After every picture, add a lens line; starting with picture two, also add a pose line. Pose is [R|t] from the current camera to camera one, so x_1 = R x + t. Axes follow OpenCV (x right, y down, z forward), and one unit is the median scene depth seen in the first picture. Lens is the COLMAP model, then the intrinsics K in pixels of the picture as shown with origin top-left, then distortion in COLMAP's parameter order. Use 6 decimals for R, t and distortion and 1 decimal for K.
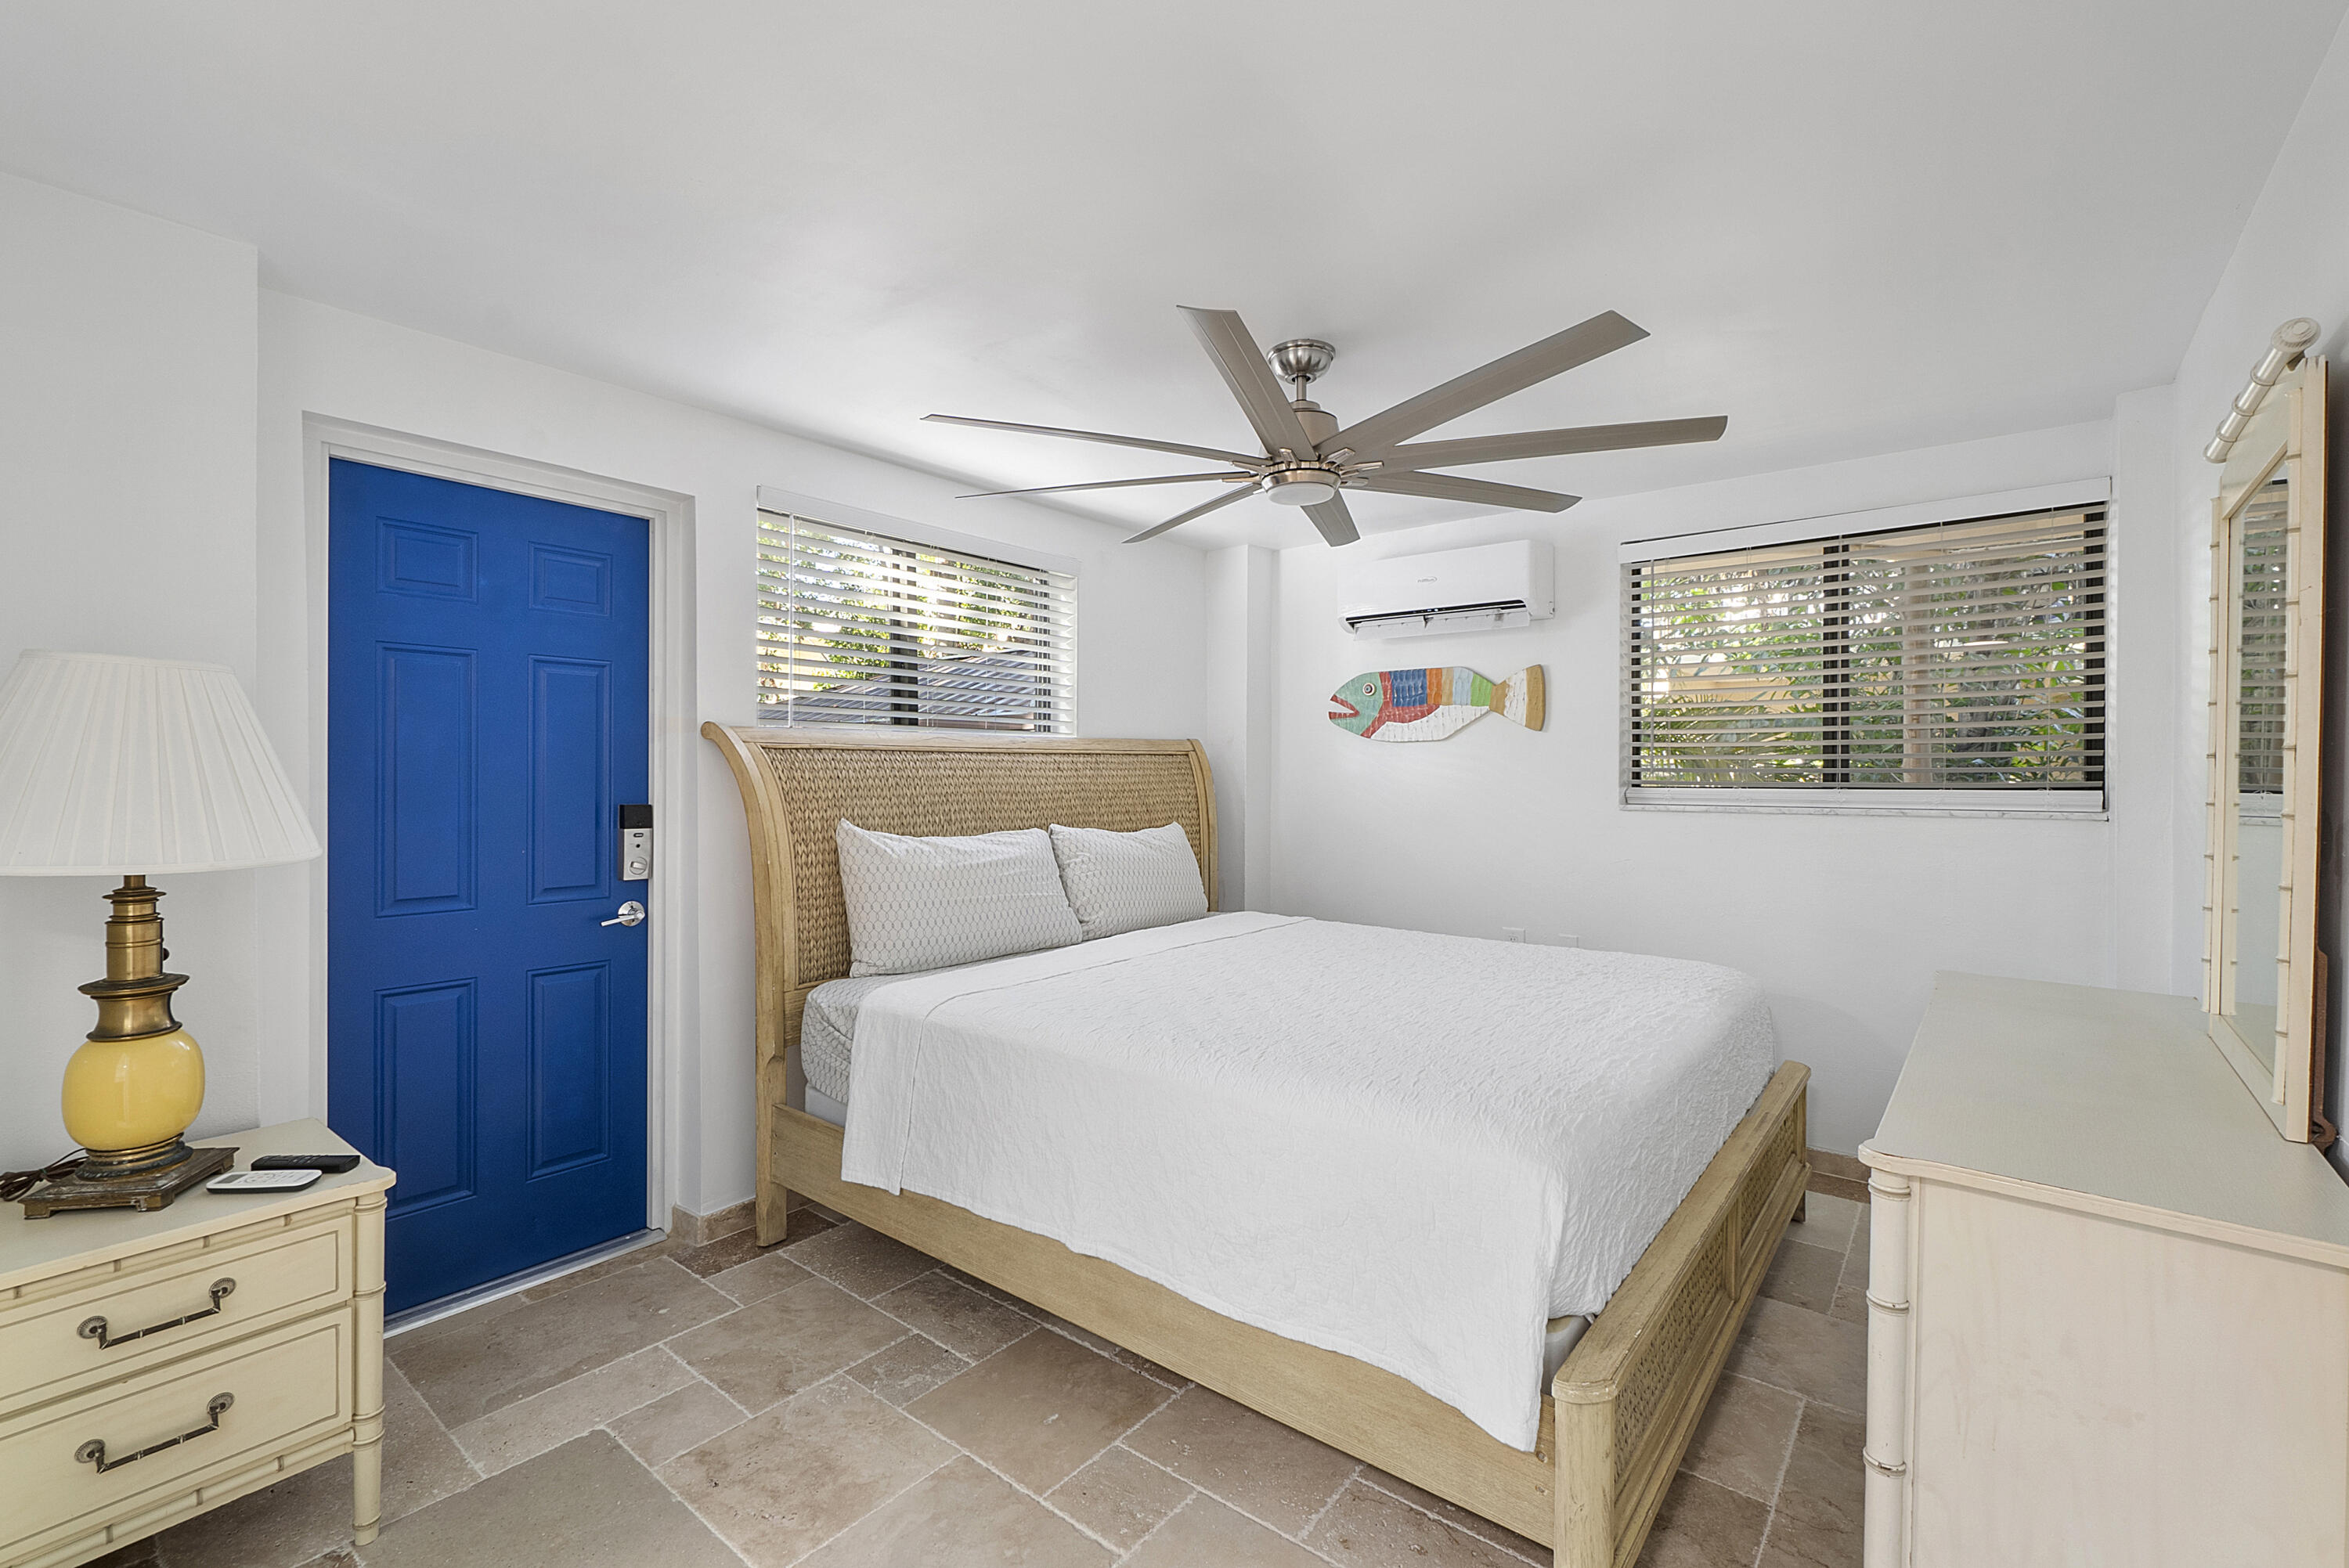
lens RADIAL K [[1020.1, 0, 1158.9], [0, 1020.1, 782.4], [0, 0, 1]] dist [-0.000873, 0.000217]
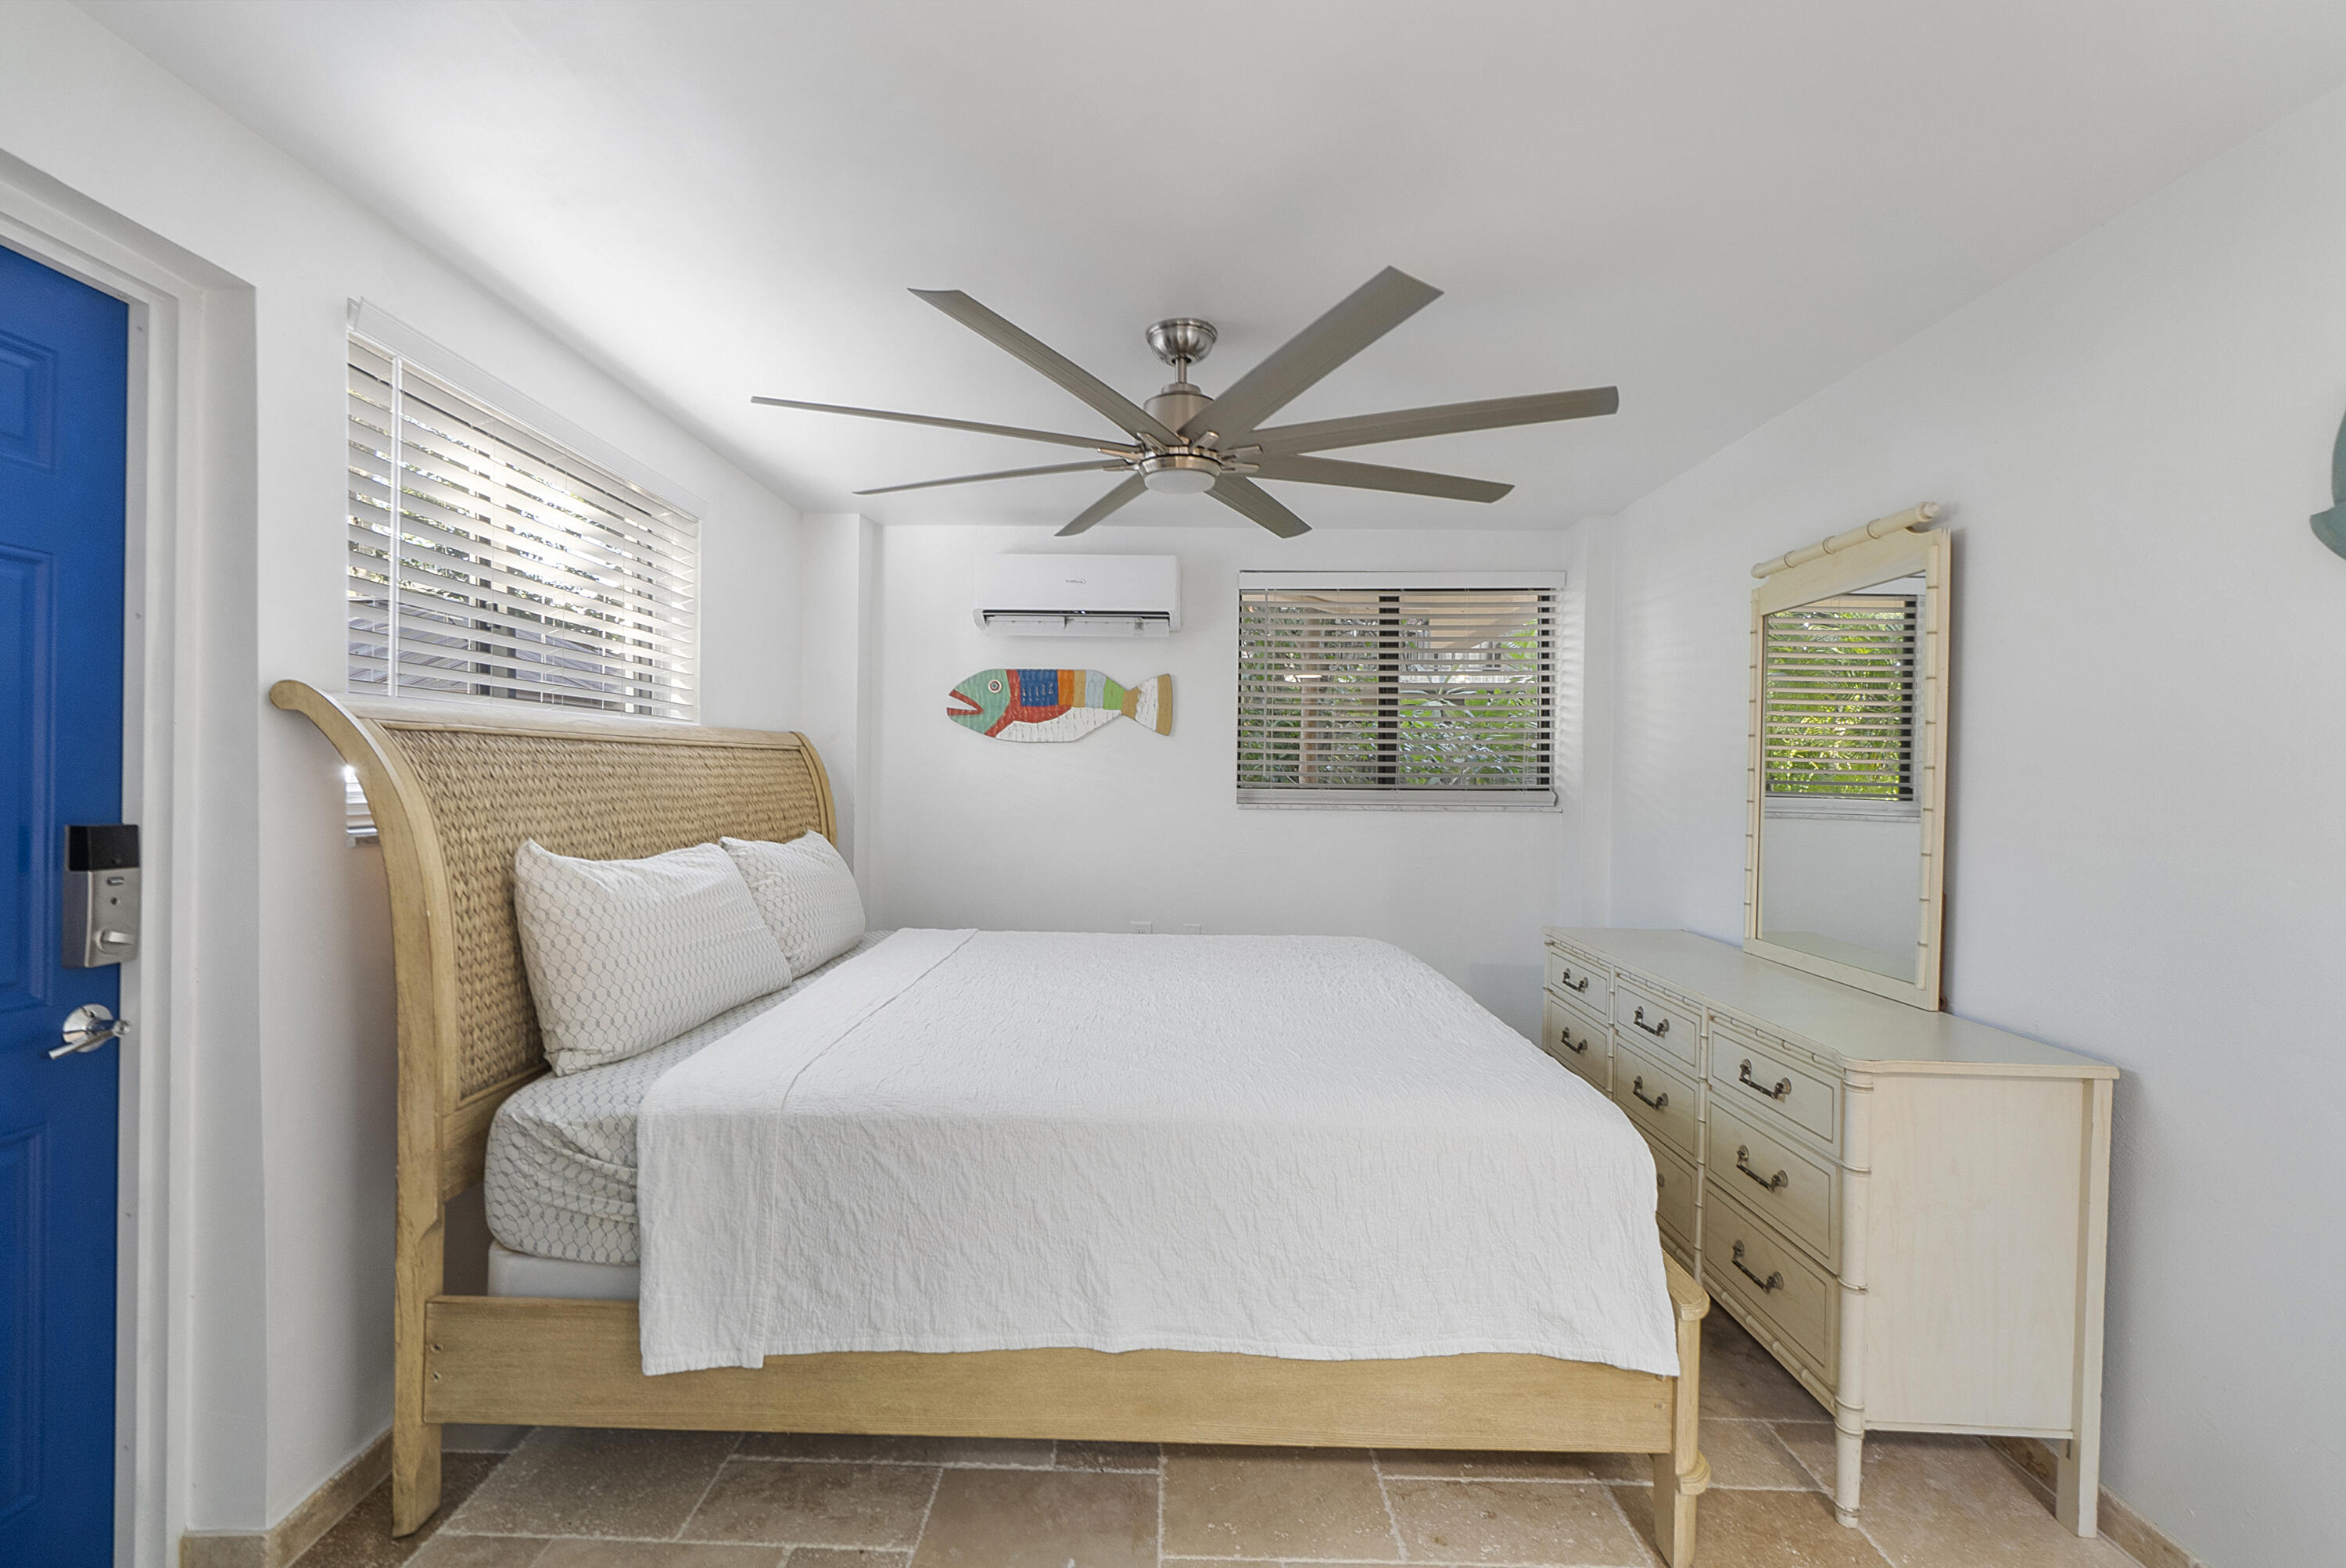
lens RADIAL K [[1012.2, 0, 1152.8], [0, 1012.2, 785.9], [0, 0, 1]] dist [-0.002128, -0.000485]
pose [[0.788811, 0.000488, 0.614636, -0.392348], [-0.004005, 0.999983, 0.004346, -0.003446], [-0.614623, -0.005890, 0.788799, 0.231877]]
